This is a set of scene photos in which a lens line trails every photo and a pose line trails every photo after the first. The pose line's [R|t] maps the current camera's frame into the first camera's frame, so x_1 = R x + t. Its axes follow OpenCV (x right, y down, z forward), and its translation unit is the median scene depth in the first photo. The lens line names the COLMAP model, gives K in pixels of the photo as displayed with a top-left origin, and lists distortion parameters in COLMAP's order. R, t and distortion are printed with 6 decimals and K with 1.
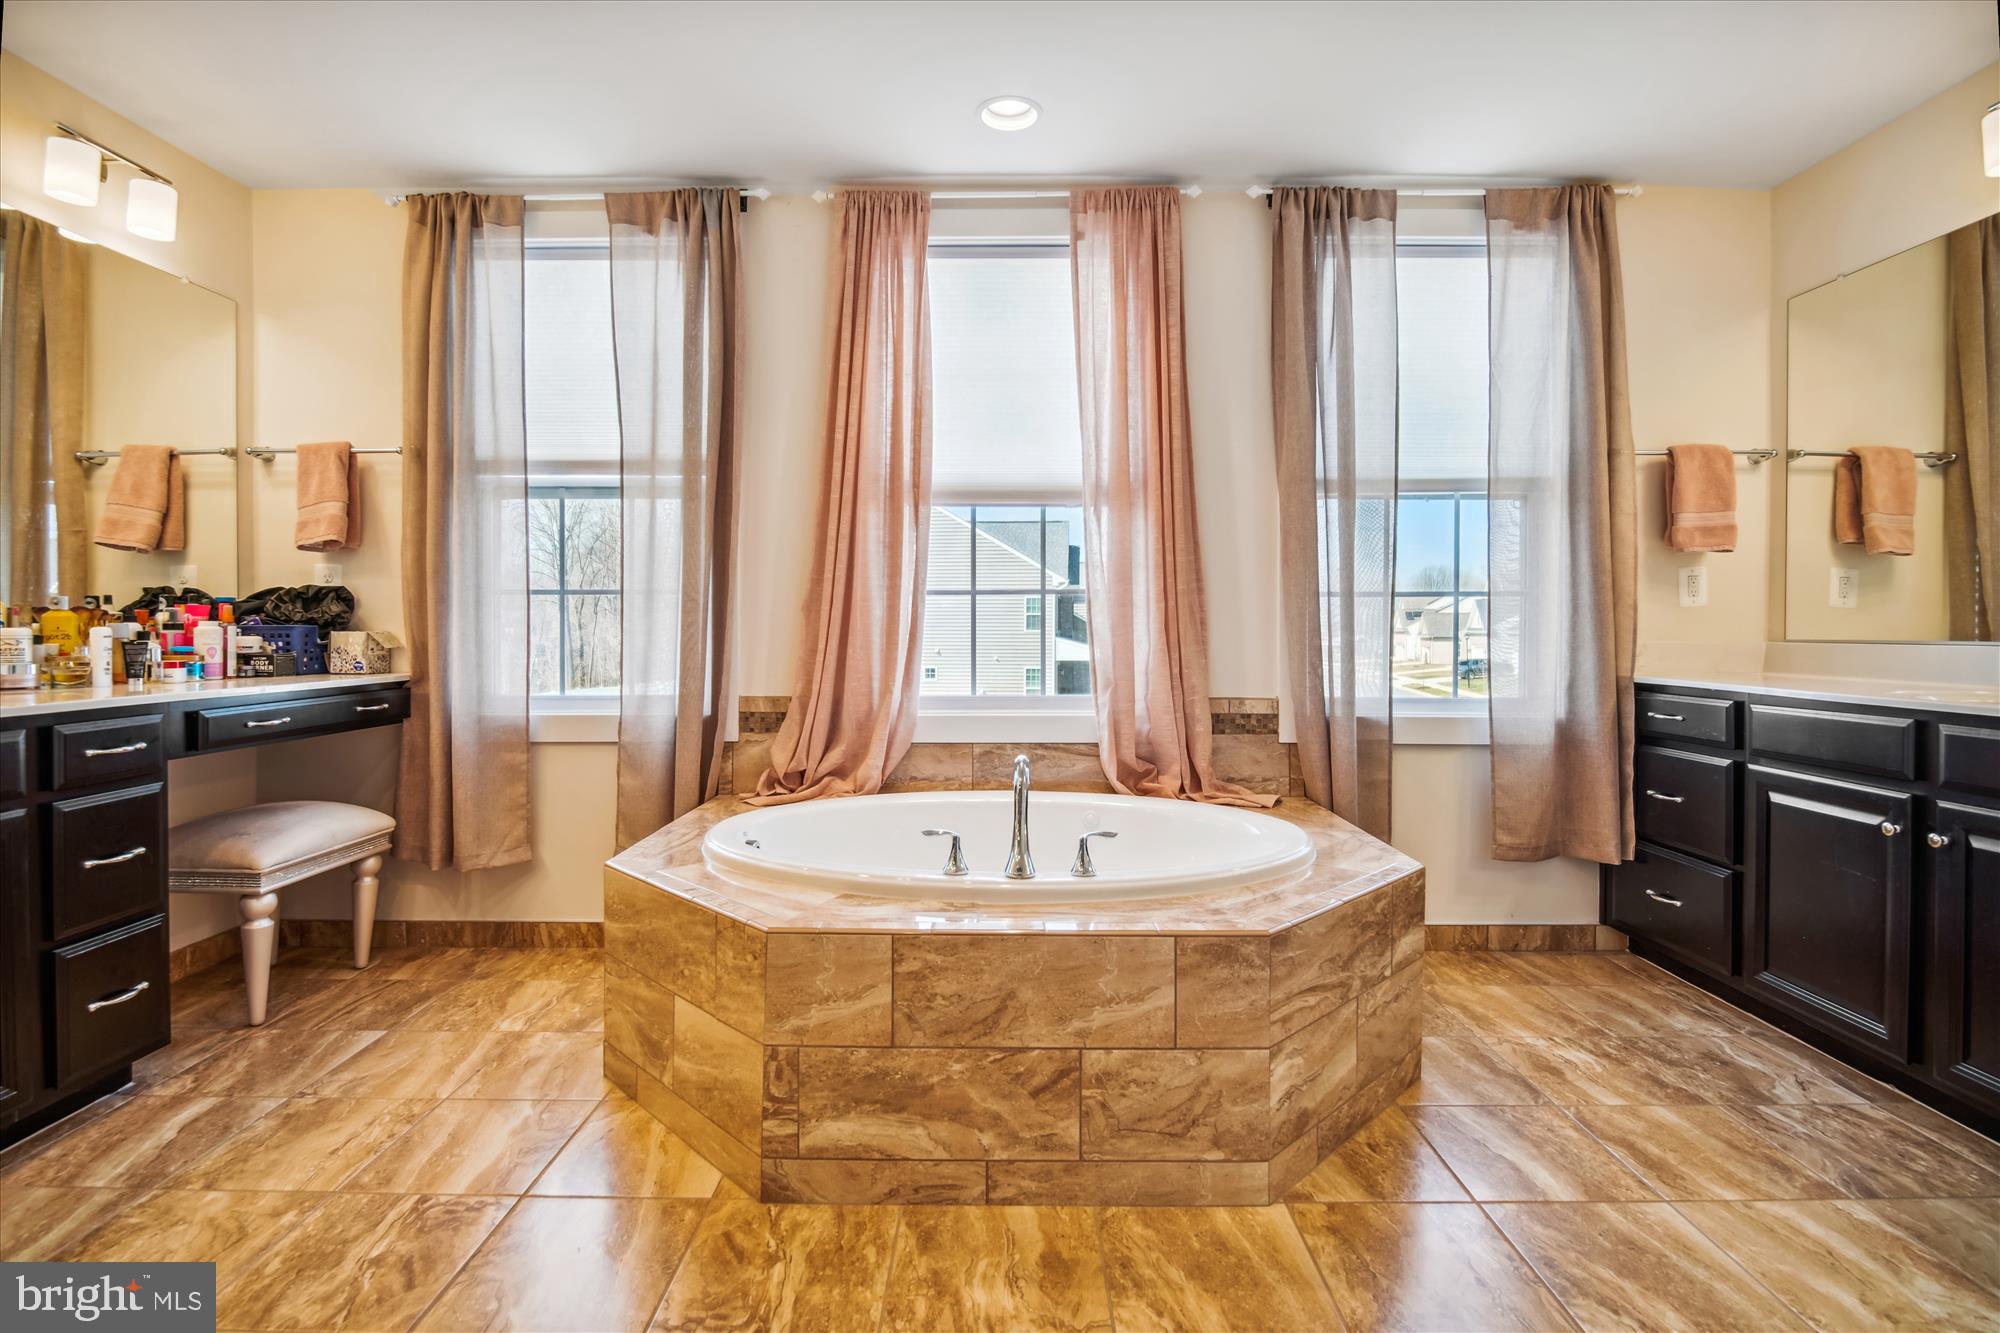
lens RADIAL K [[948.0, 0, 976.0], [0, 948.0, 628.3], [0, 0, 1]] dist [-0.002922, -0.001725]
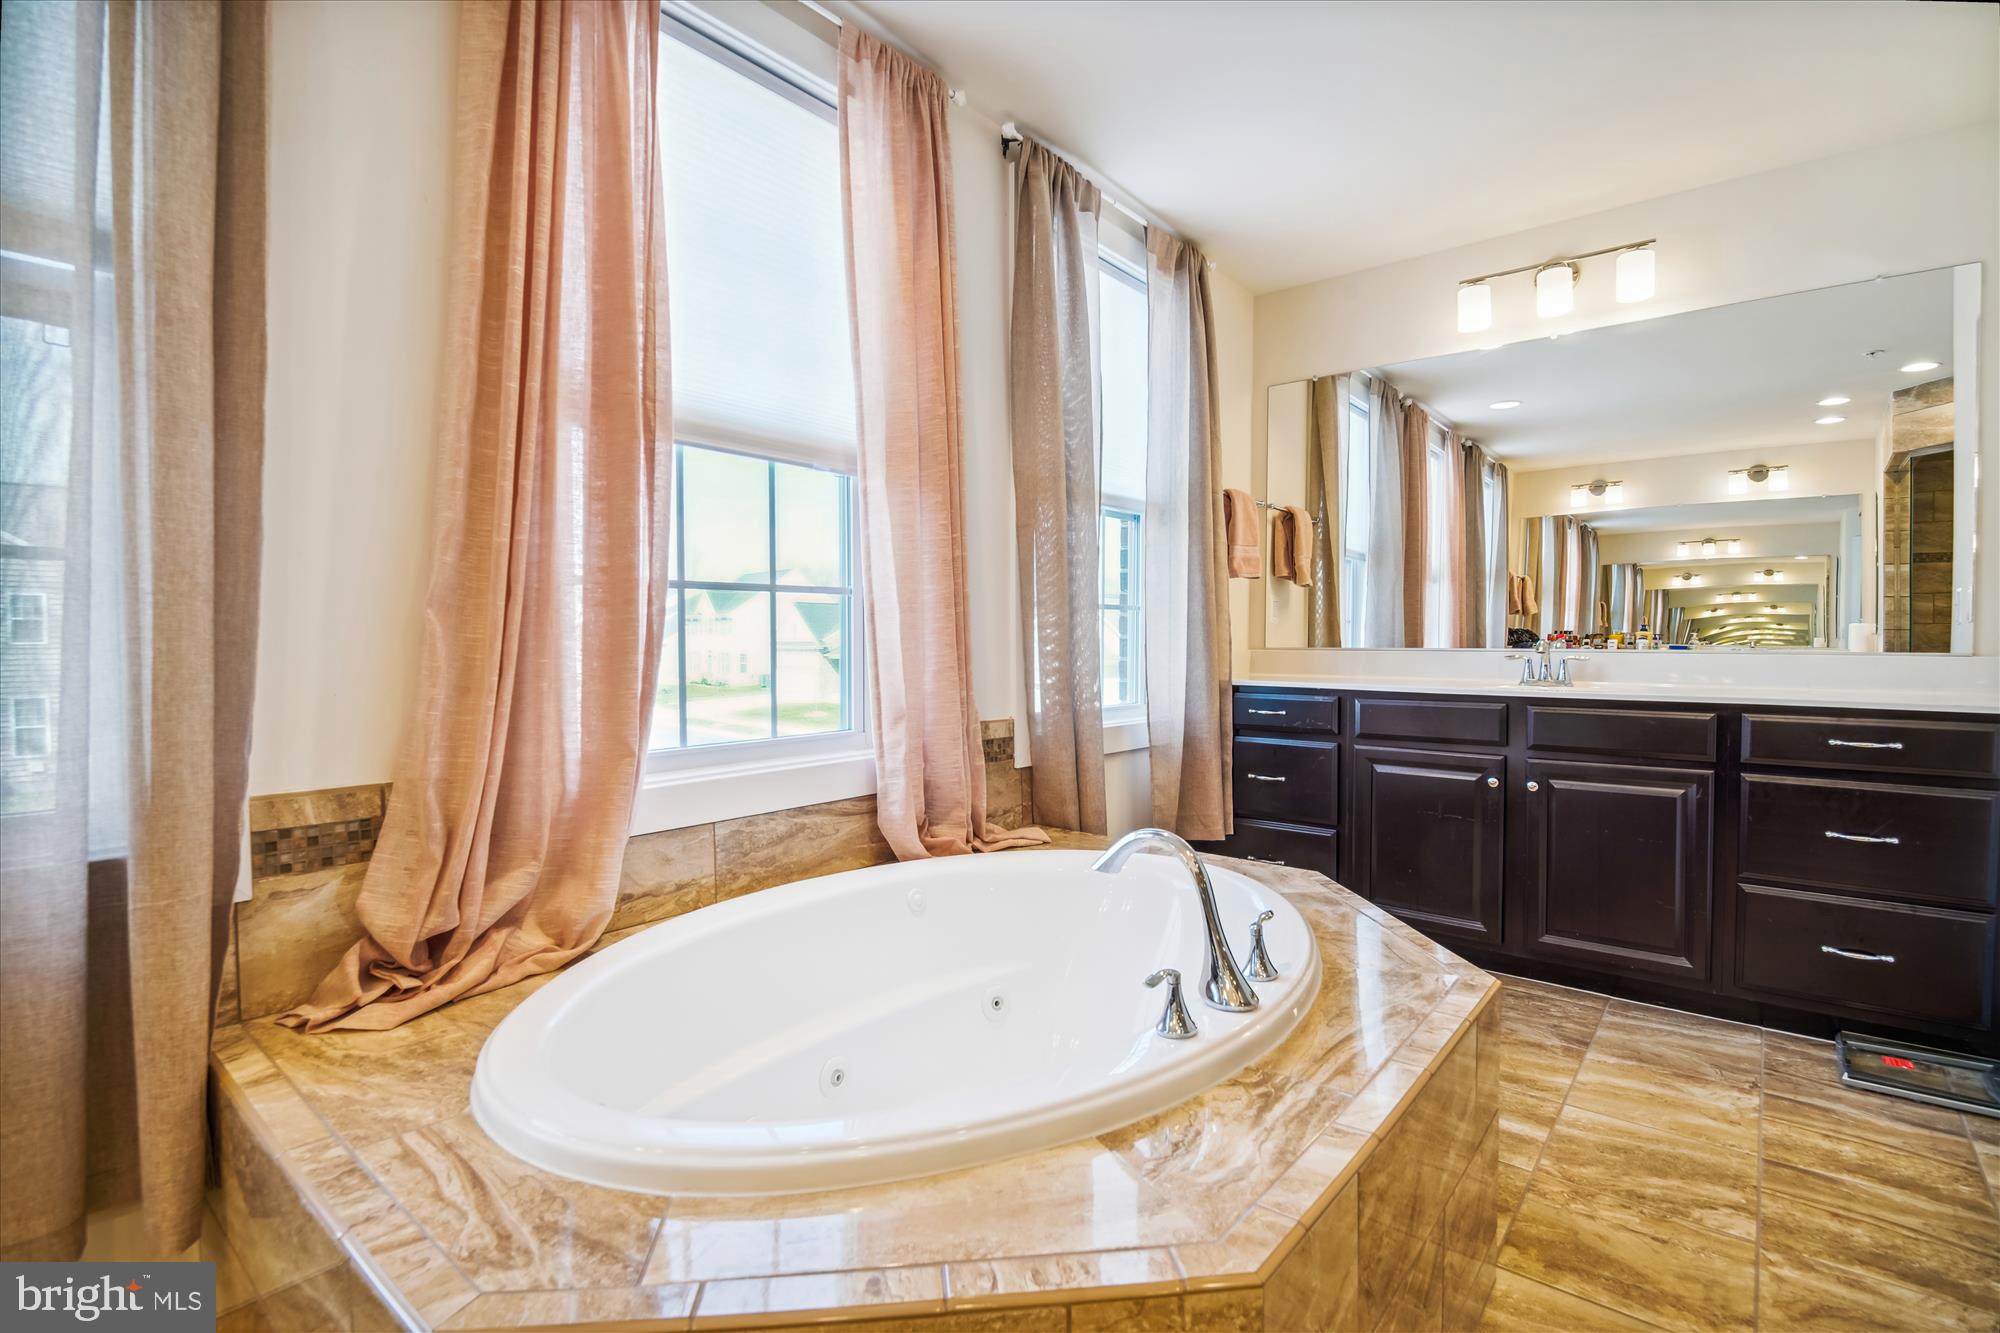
lens RADIAL K [[948.0, 0, 1002.1], [0, 948.0, 655.2], [0, 0, 1]] dist [-0.002922, -0.001725]
pose [[0.615400, -0.015151, 0.788069, -0.395222], [0.000396, 0.999821, 0.018913, -0.002484], [-0.788215, -0.011327, 0.615296, 0.473140]]
